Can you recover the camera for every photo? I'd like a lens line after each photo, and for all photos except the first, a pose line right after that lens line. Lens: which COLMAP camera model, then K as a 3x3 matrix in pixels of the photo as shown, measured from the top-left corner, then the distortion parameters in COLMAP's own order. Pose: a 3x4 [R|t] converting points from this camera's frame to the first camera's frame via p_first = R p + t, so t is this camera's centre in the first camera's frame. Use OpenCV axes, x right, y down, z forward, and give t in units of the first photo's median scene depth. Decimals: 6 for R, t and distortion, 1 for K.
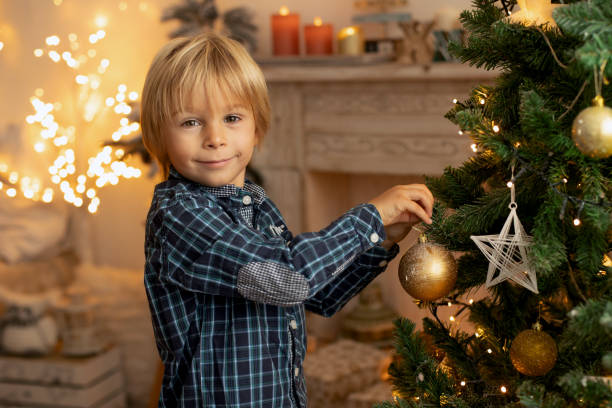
lens RADIAL K [[1080.6, 0, 305.2], [0, 1080.6, 202.0], [0, 0, 1]] dist [-0.097021, 0.000000]
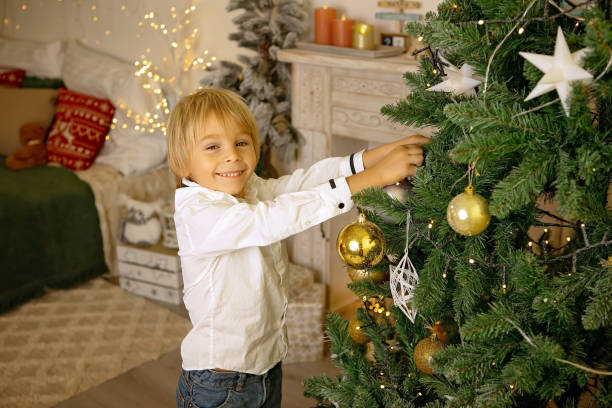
lens RADIAL K [[792.3, 0, 303.9], [0, 792.3, 203.7], [0, 0, 1]] dist [0.005823, 0.000000]
pose [[0.990511, 0.070620, -0.117904, 0.088447], [-0.051695, 0.986327, 0.156483, -0.095949], [0.127343, -0.148903, 0.980618, 0.045063]]
